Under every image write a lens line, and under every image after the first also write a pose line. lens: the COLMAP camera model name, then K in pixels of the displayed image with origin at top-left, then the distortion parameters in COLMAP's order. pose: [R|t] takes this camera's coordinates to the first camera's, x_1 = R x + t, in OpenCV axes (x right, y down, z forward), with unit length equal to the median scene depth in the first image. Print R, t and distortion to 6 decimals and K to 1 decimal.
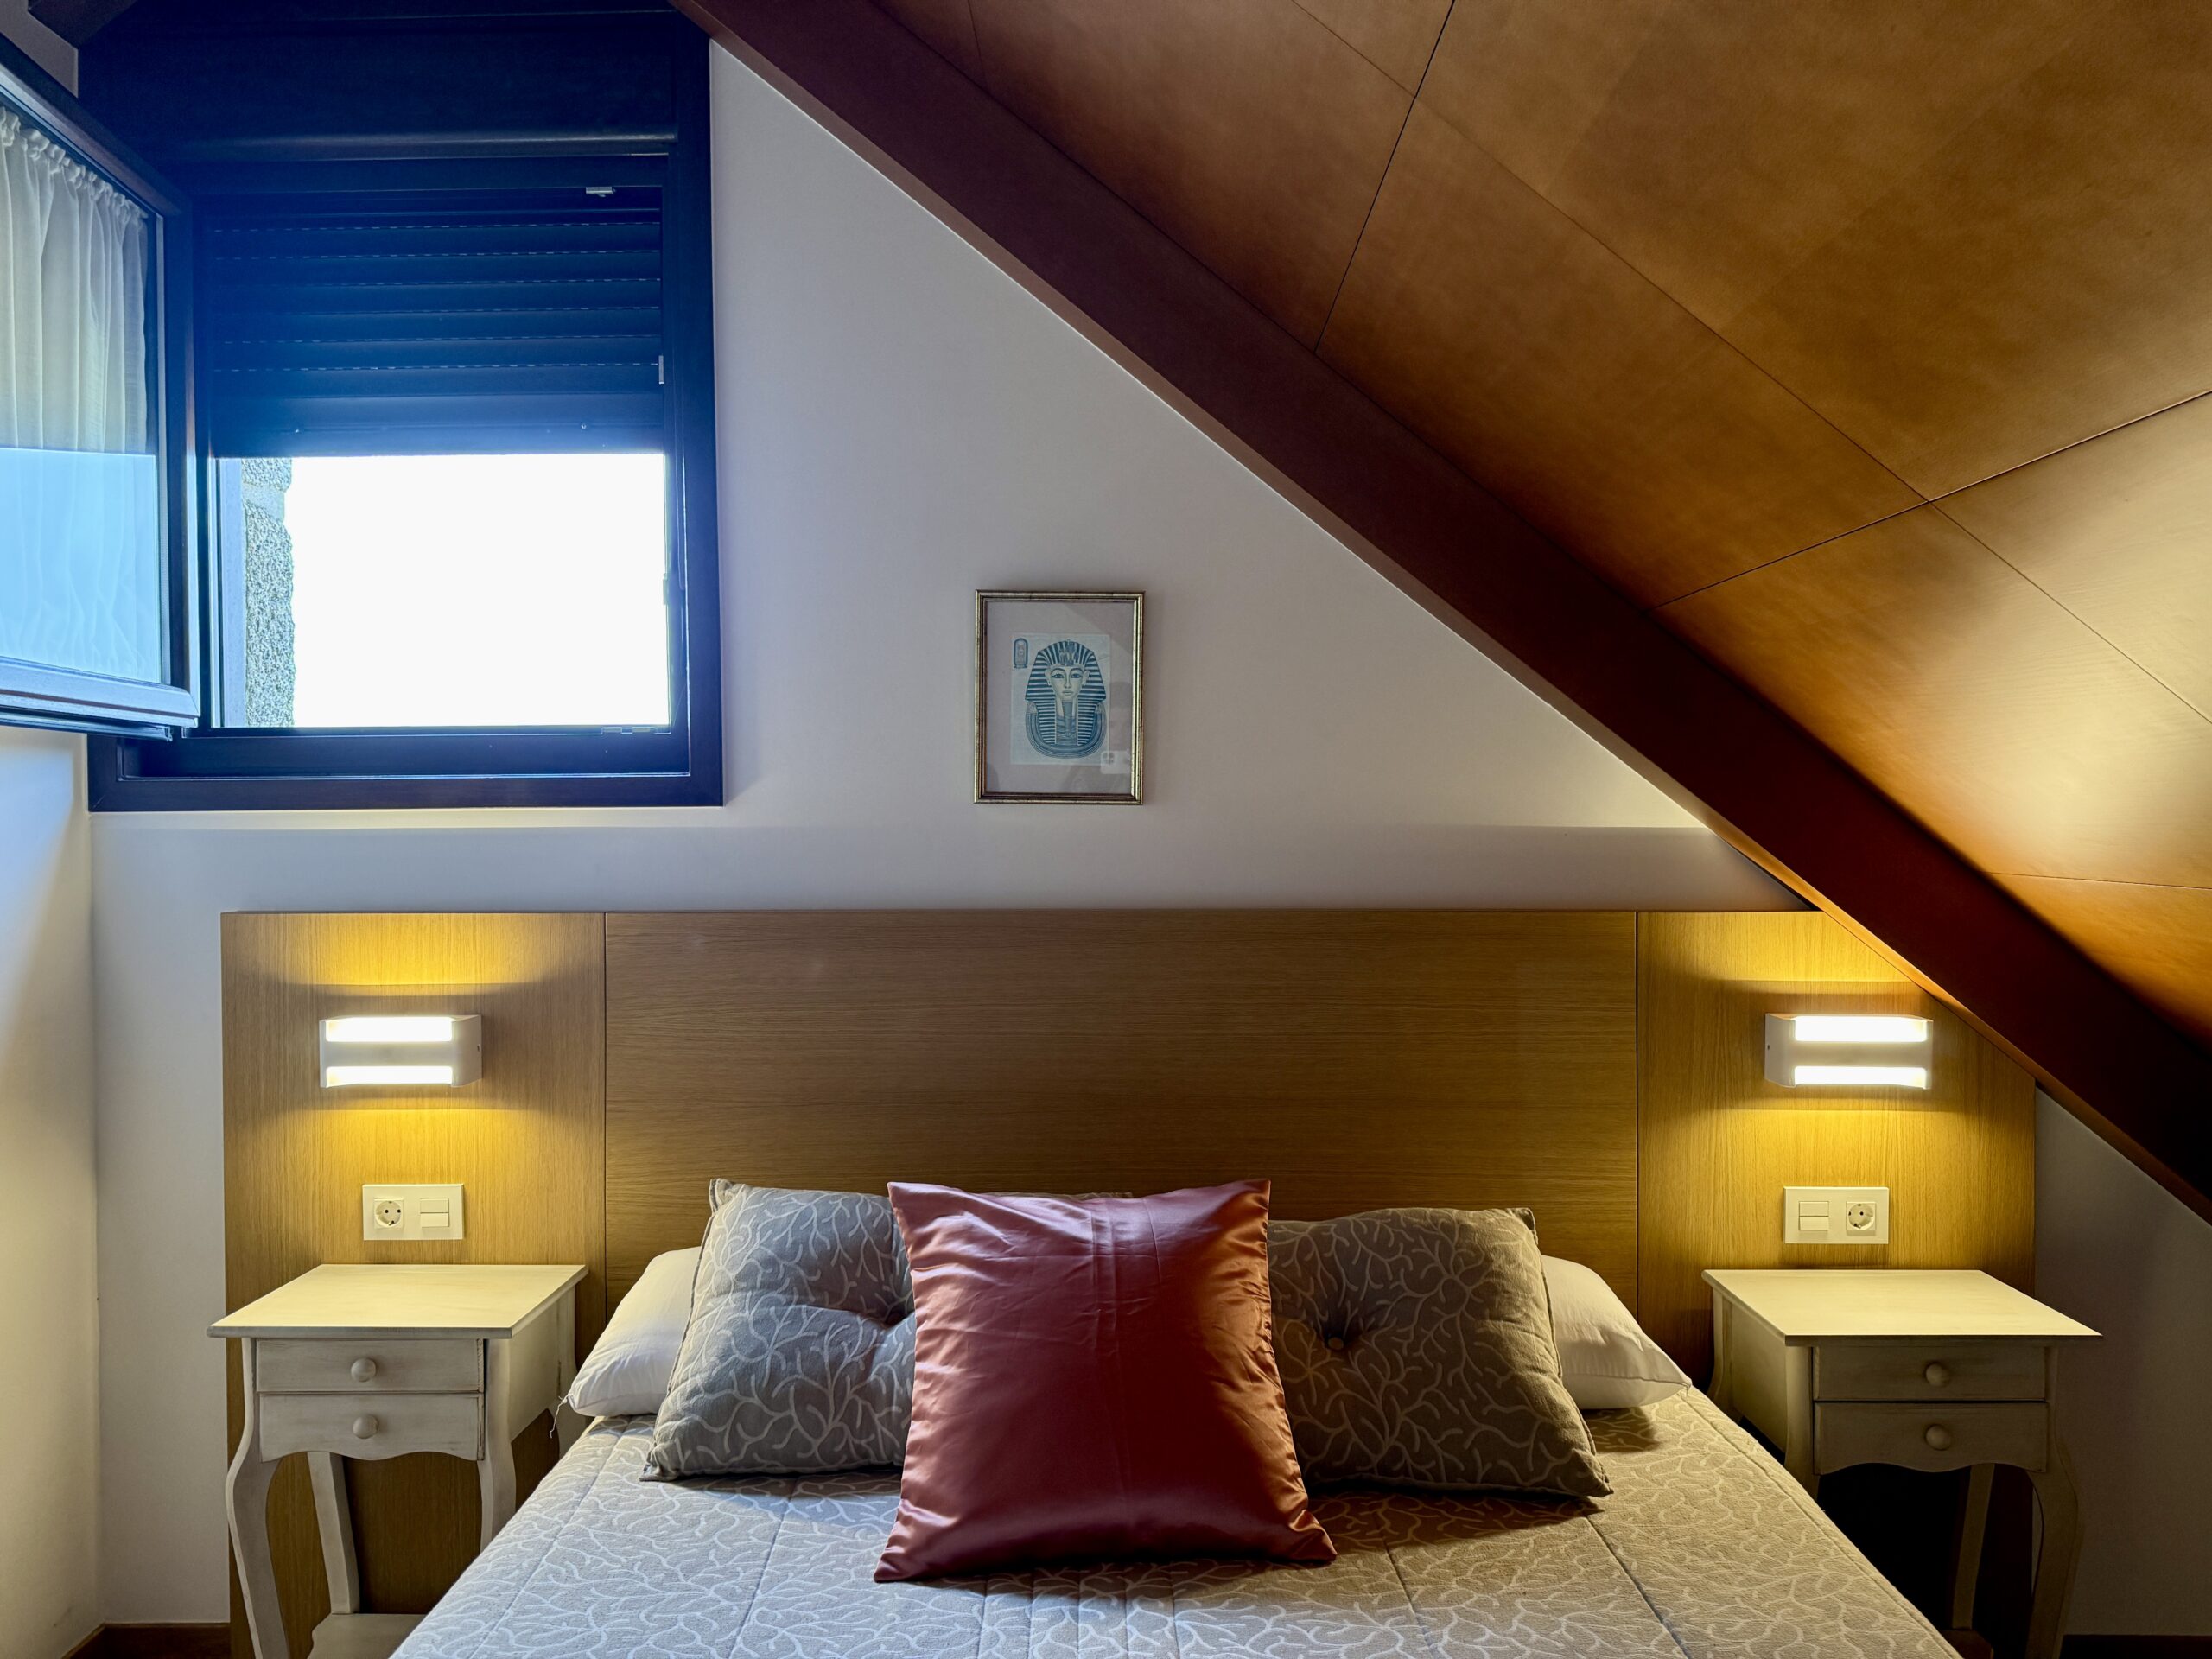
lens RADIAL K [[1531.5, 0, 1099.5], [0, 1531.5, 828.1], [0, 0, 1]] dist [0.029840, -0.033772]
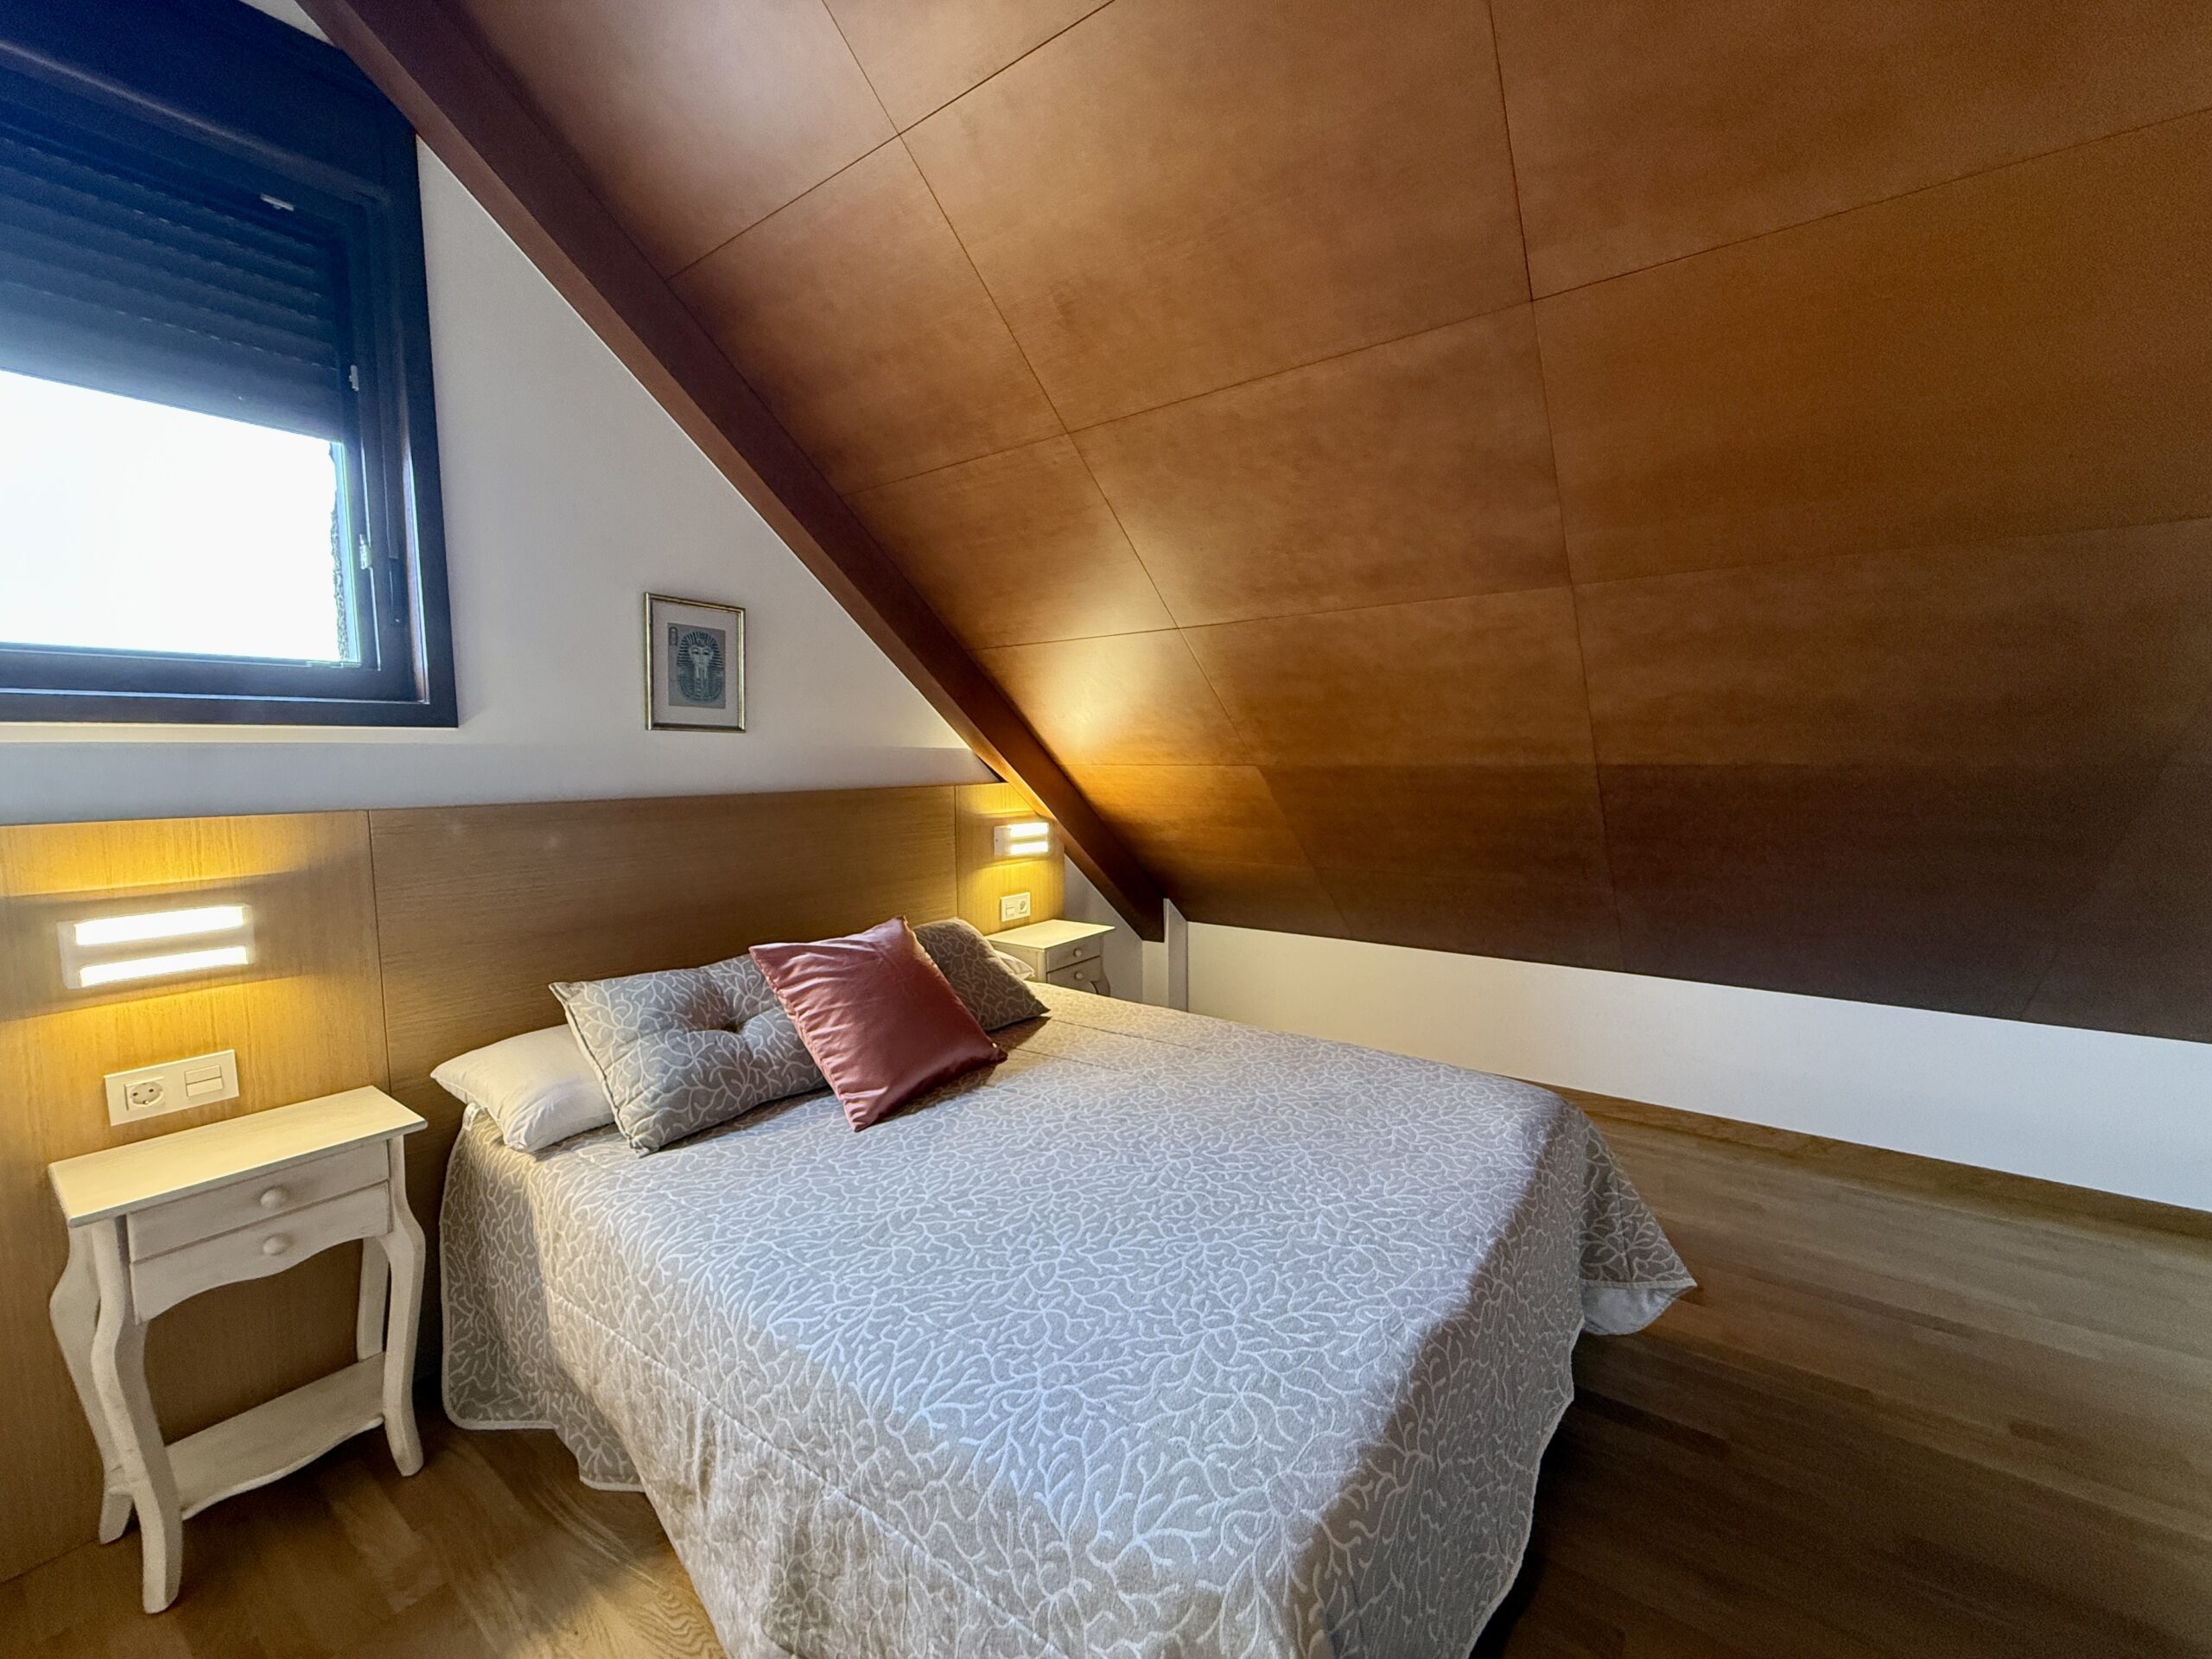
lens RADIAL K [[880.8, 0, 1100.0], [0, 880.8, 829.5], [0, 0, 1]] dist [0.001488, -0.000629]
pose [[0.573118, -0.069257, 0.816541, -0.588717], [0.011546, 0.997006, 0.076460, 0.023488], [-0.819391, -0.034393, 0.572202, 0.095931]]
